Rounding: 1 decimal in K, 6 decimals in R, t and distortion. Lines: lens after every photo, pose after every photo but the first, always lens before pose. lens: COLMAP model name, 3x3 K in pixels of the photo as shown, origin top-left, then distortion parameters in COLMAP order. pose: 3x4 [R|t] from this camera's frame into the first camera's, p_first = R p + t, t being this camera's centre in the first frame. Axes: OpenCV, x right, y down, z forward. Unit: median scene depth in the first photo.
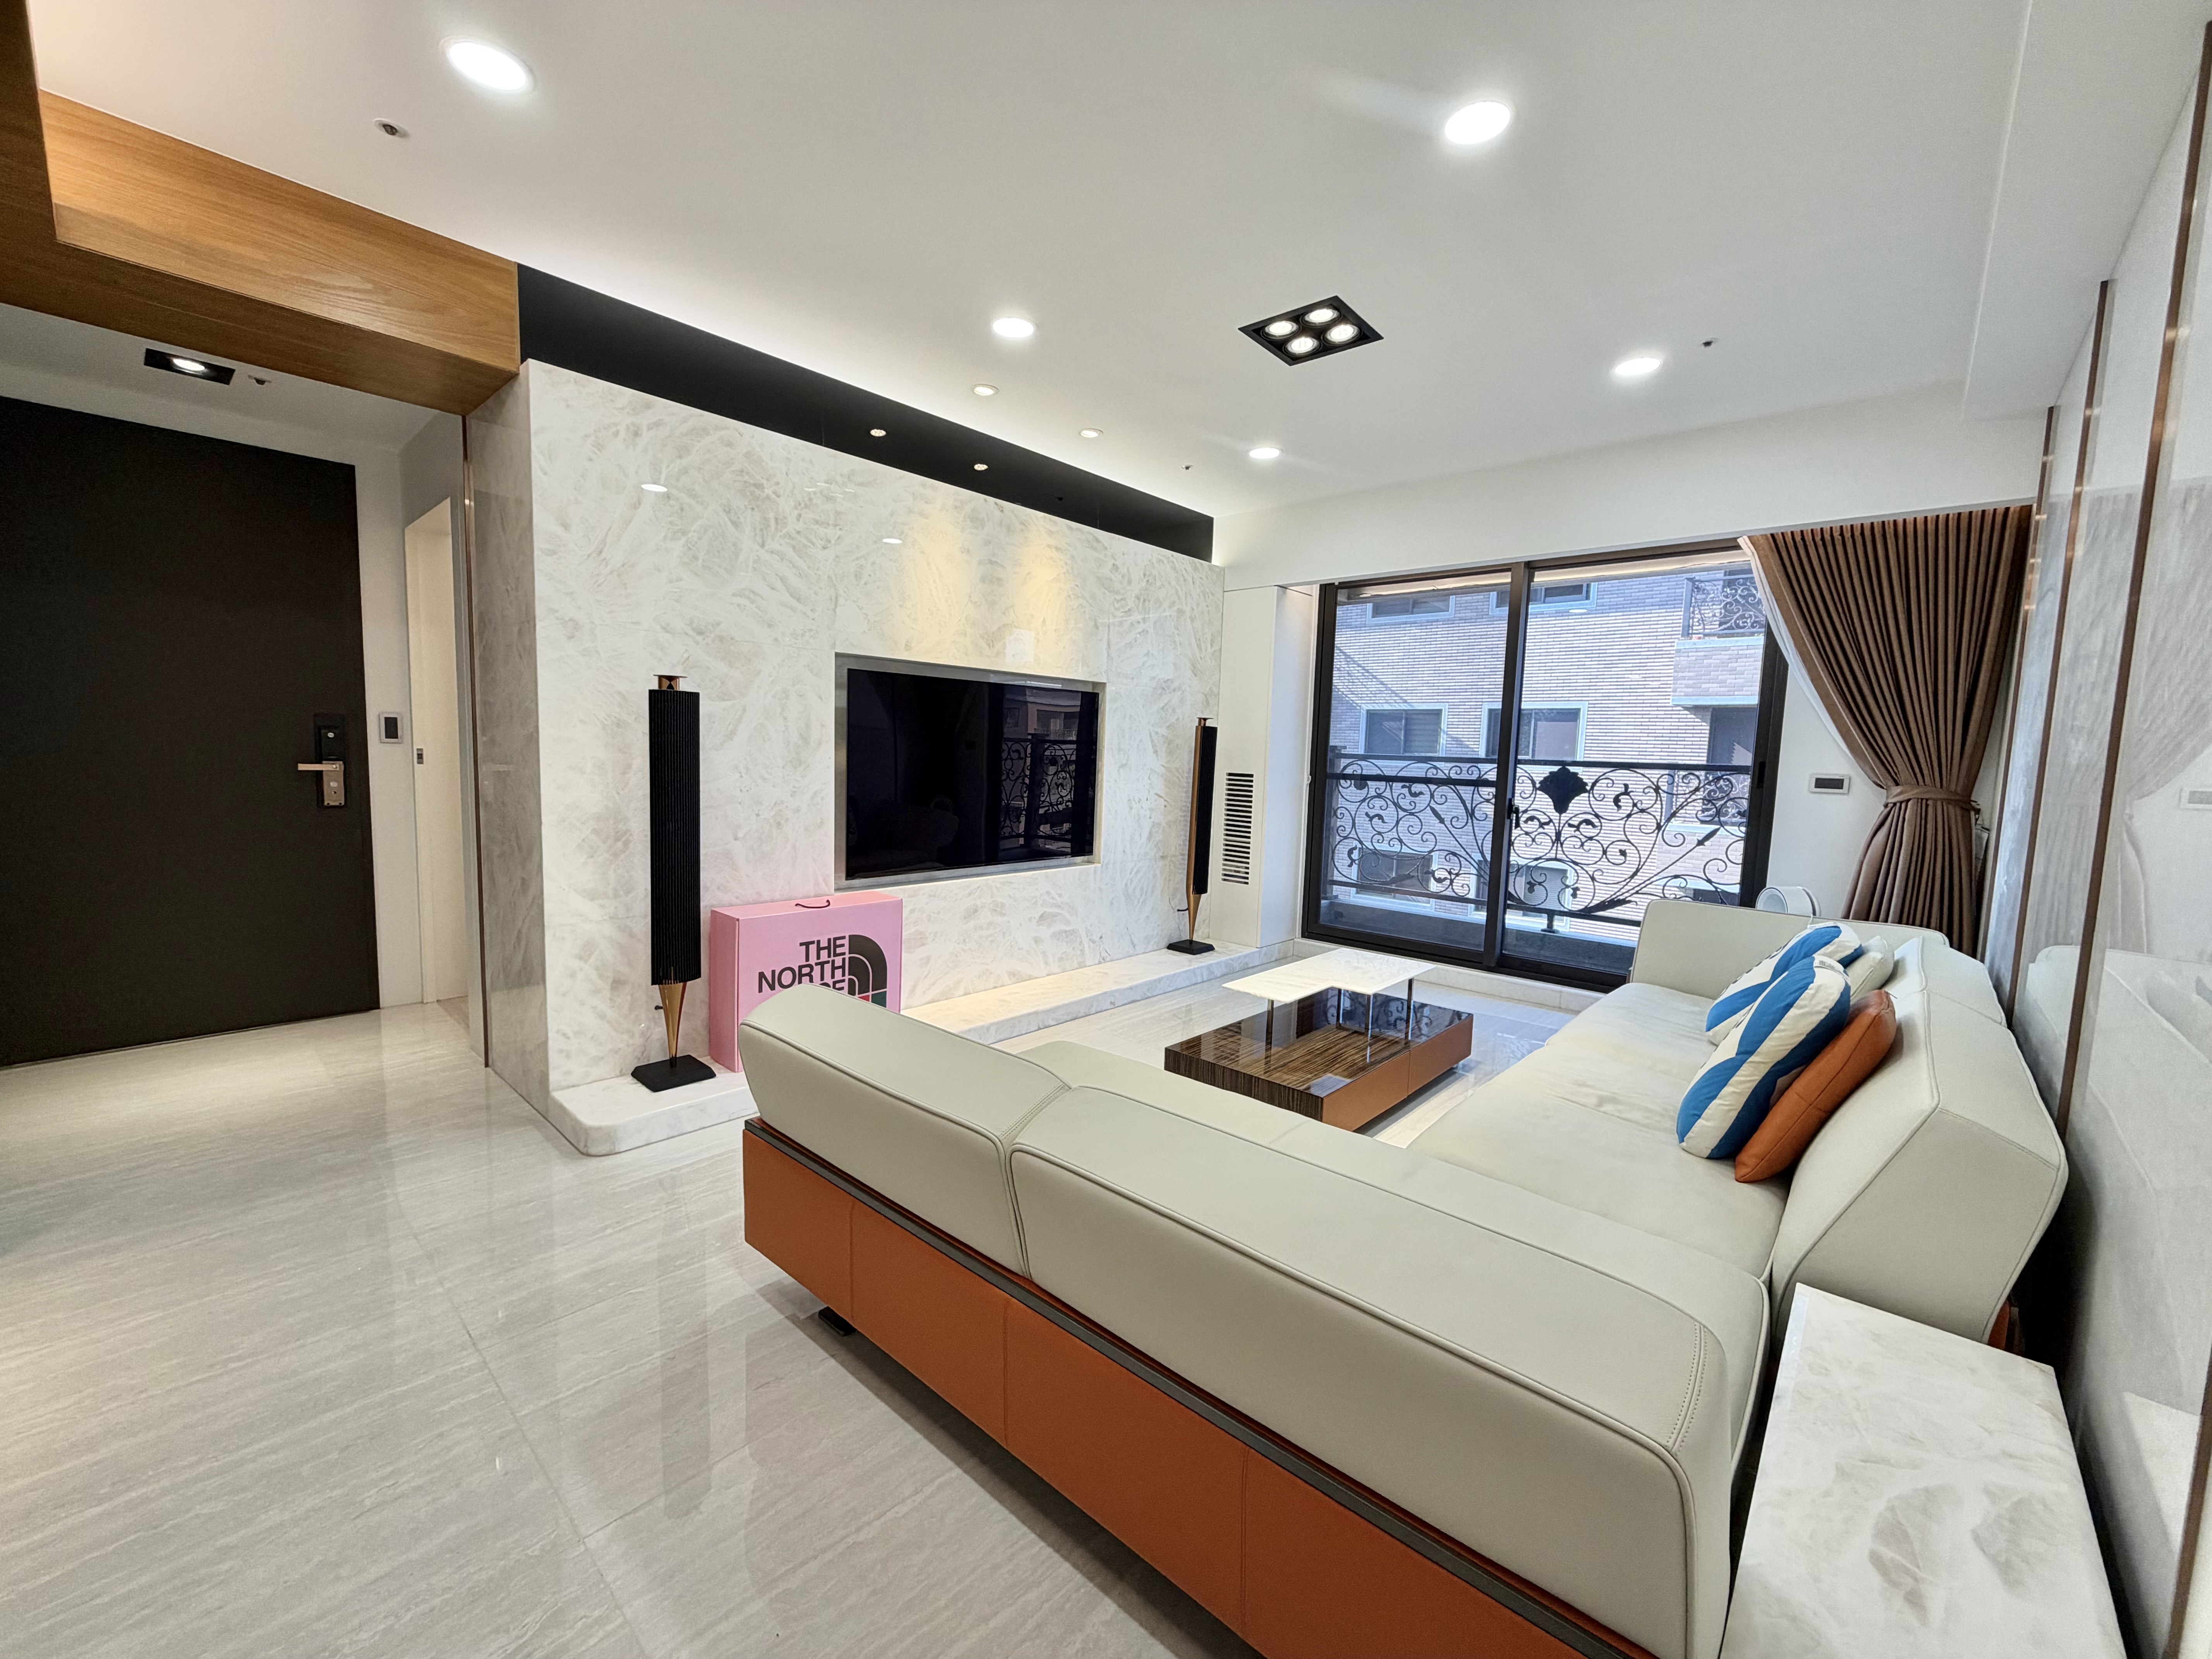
lens RADIAL K [[882.6, 0, 1099.2], [0, 882.6, 829.7], [0, 0, 1]] dist [-0.000327, 0.000069]
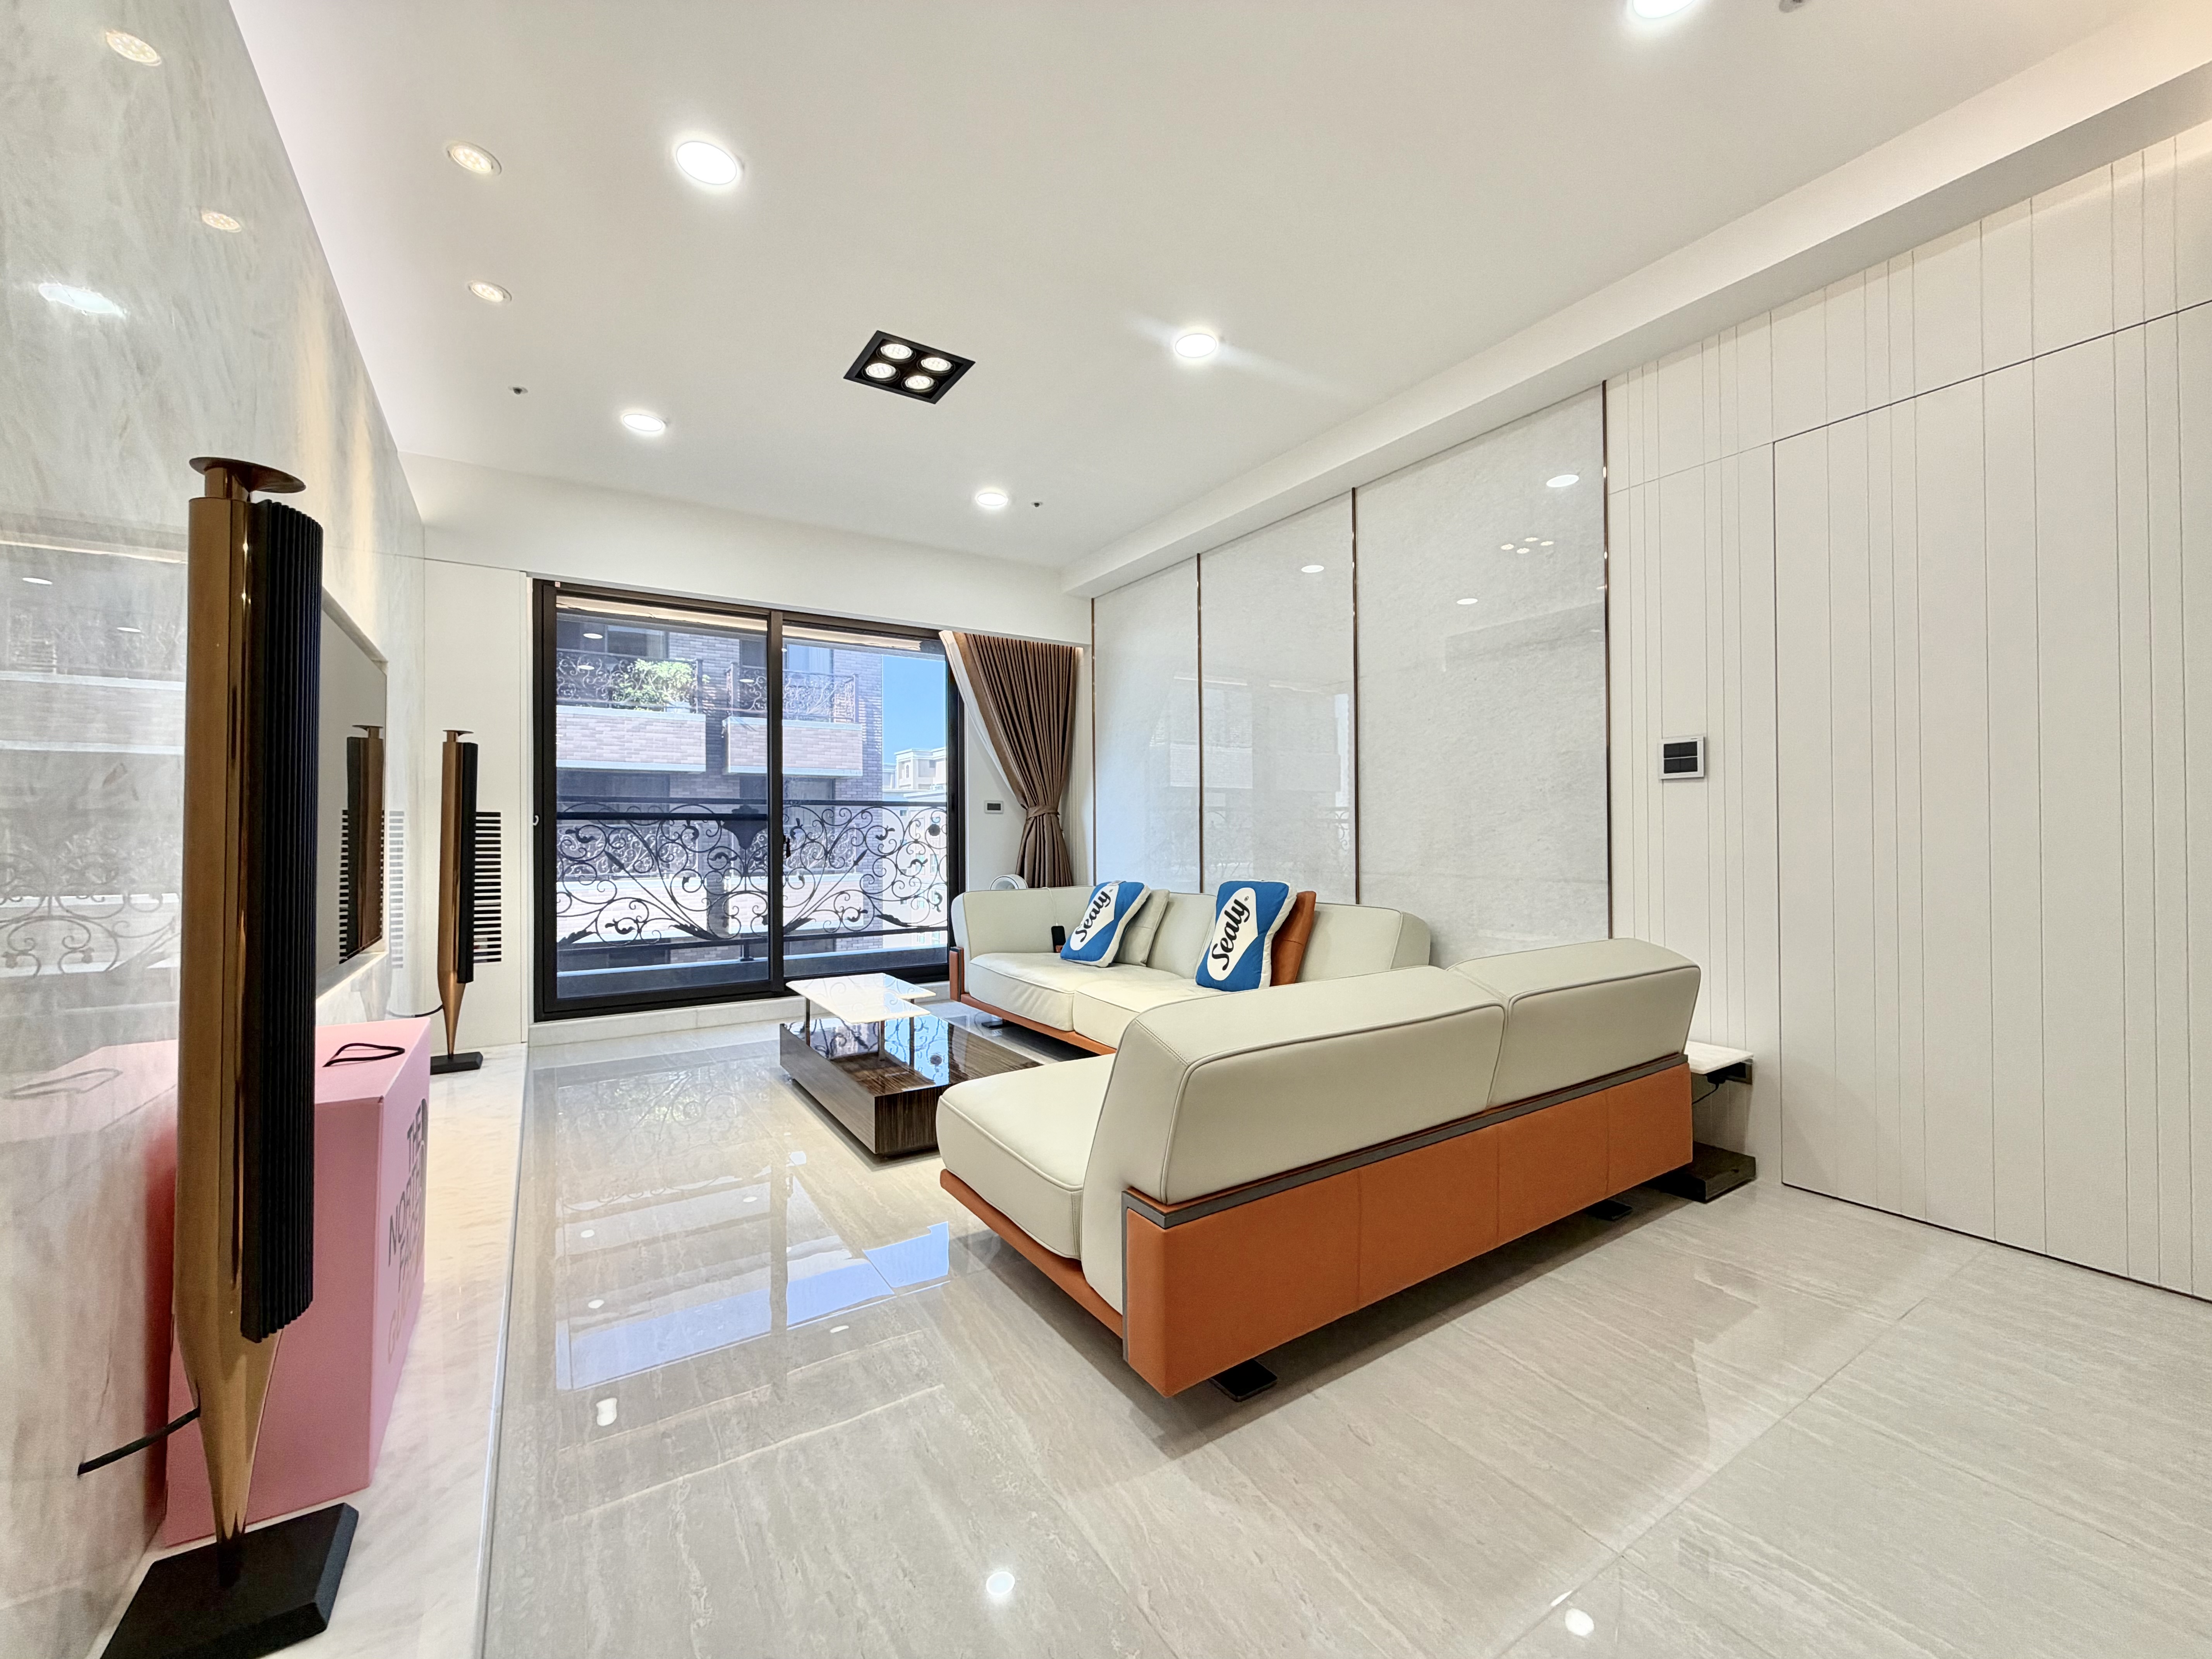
lens RADIAL K [[882.6, 0, 1099.2], [0, 882.6, 829.7], [0, 0, 1]] dist [-0.000327, 0.000069]
pose [[0.259289, -0.022833, 0.965530, -0.556282], [0.101380, 0.994841, -0.003700, 0.008704], [-0.960464, 0.098845, 0.260266, 0.426439]]
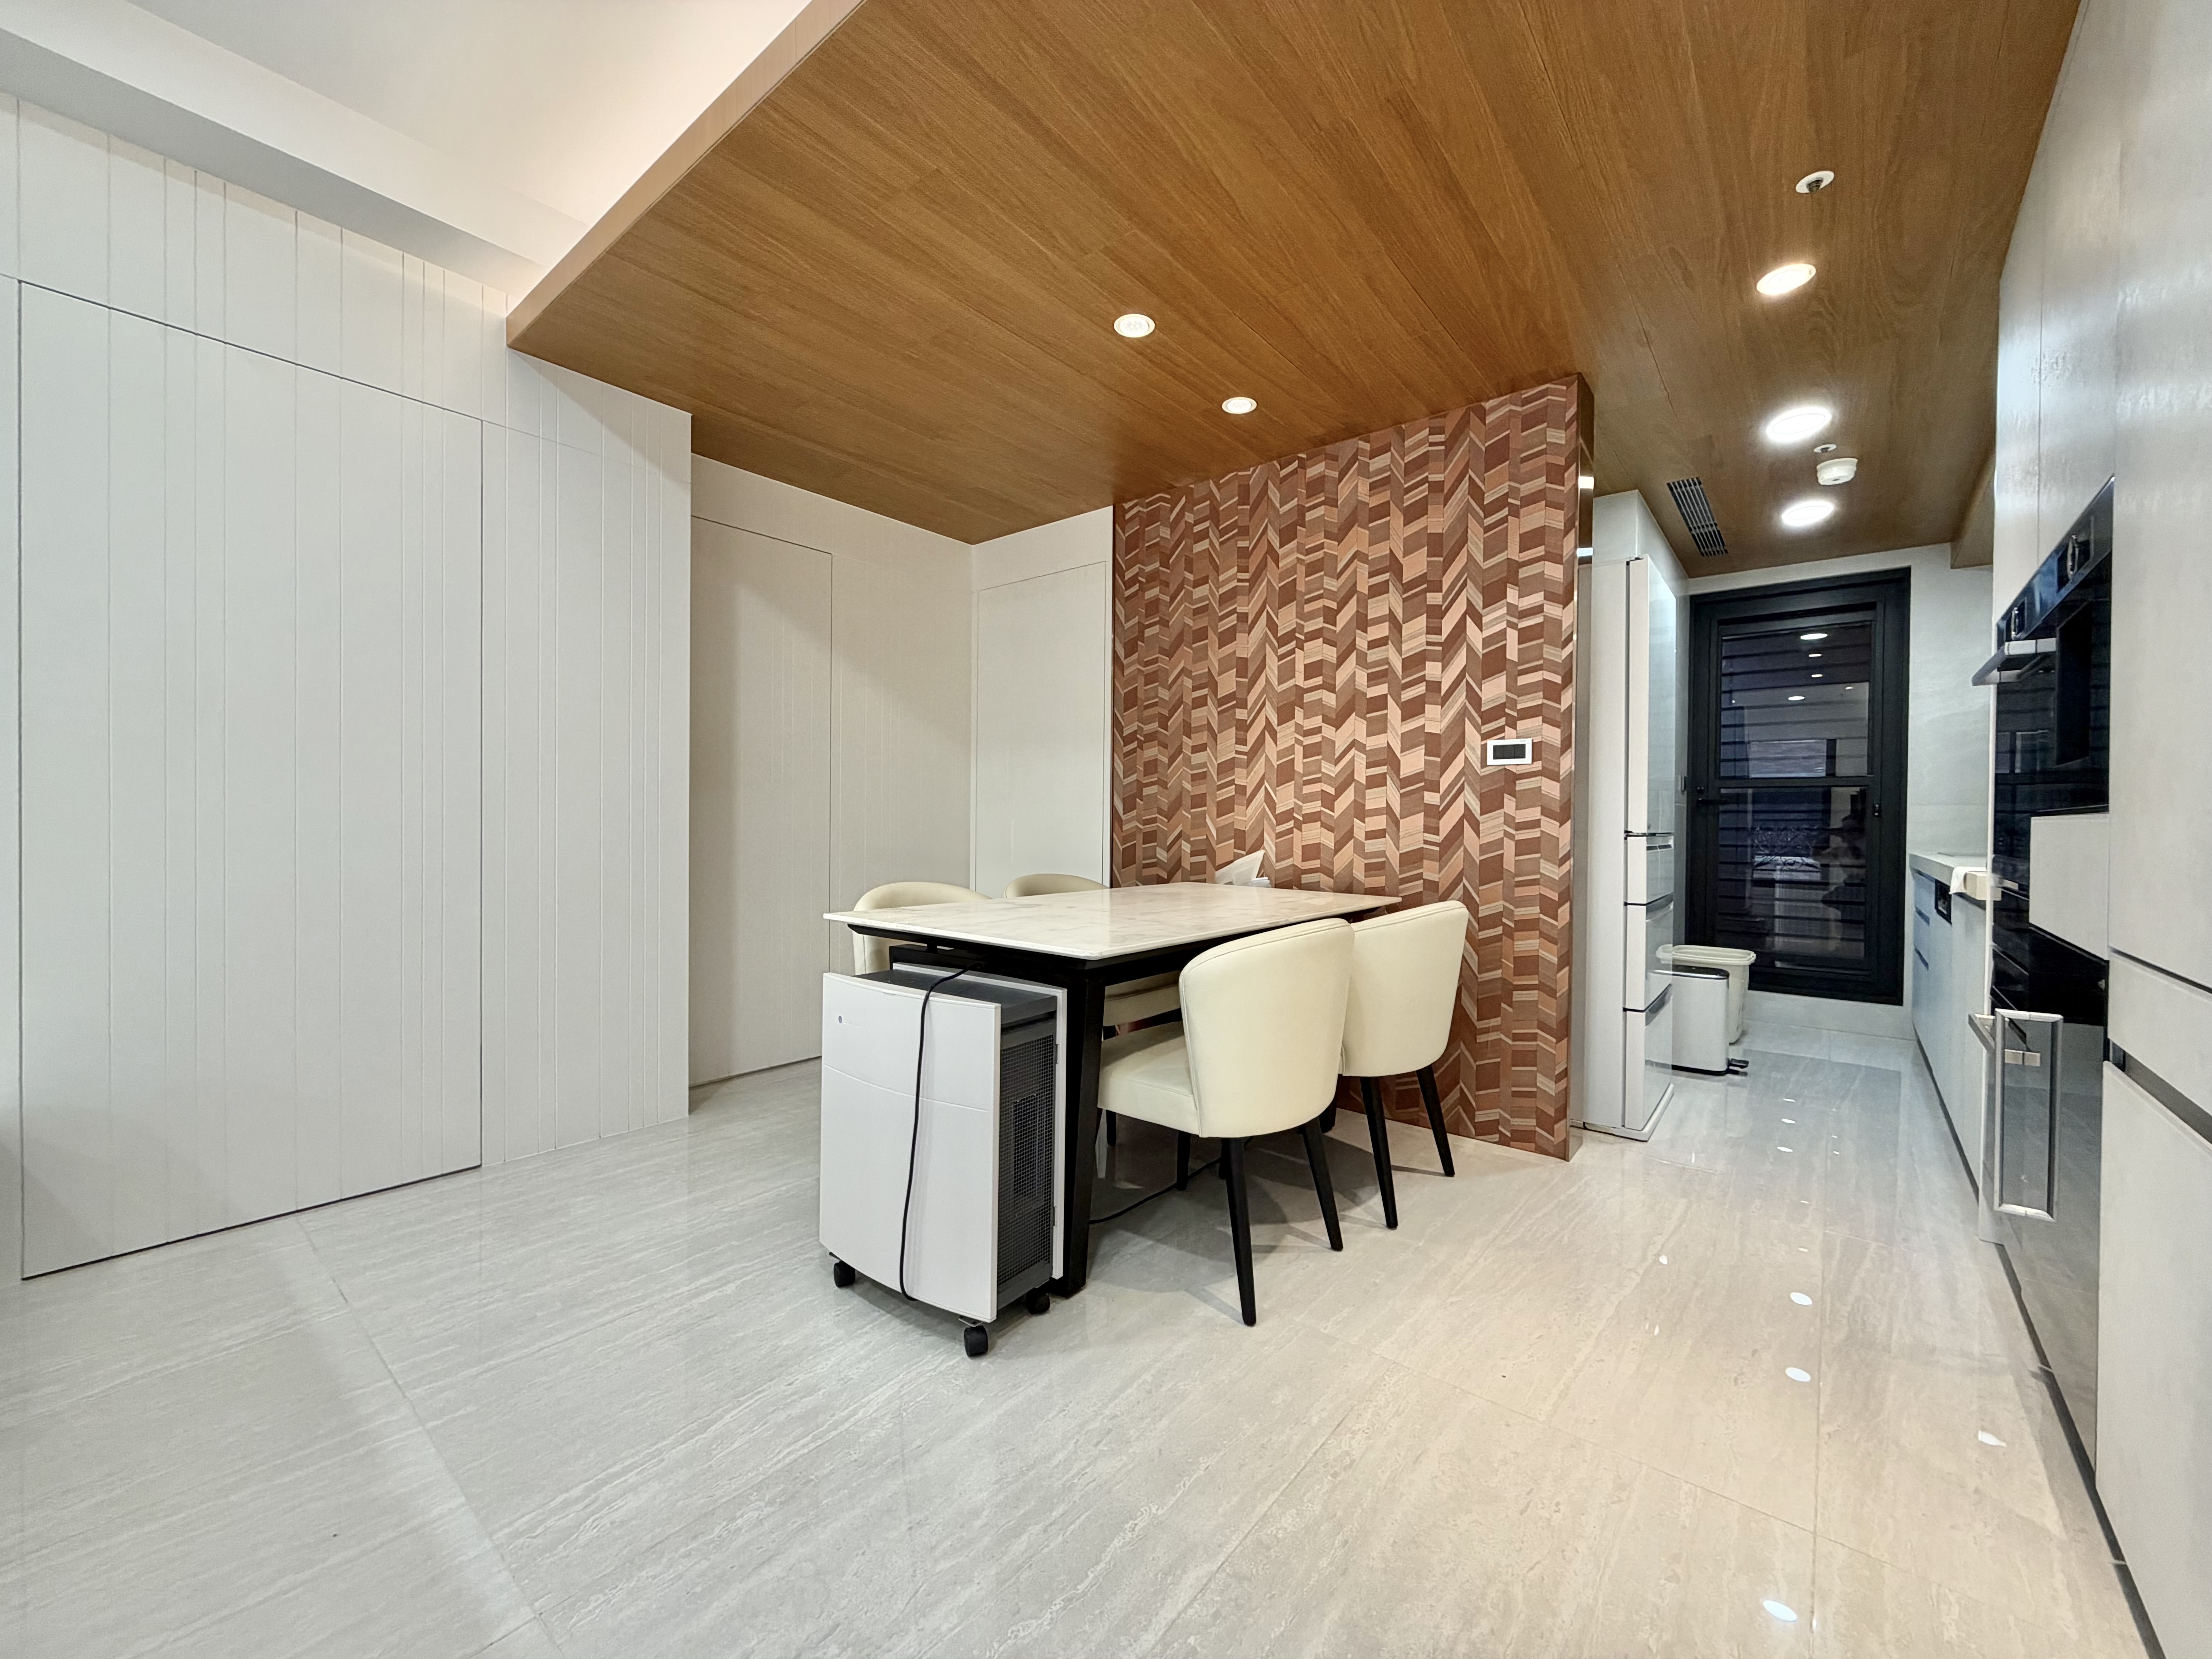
lens RADIAL K [[882.6, 0, 1099.2], [0, 882.6, 829.7], [0, 0, 1]] dist [-0.000327, 0.000069]
pose [[-0.998238, -0.037083, -0.046322, -0.367853], [-0.041573, 0.994112, 0.100066, -0.003544], [0.042339, 0.101815, -0.993902, 0.619600]]
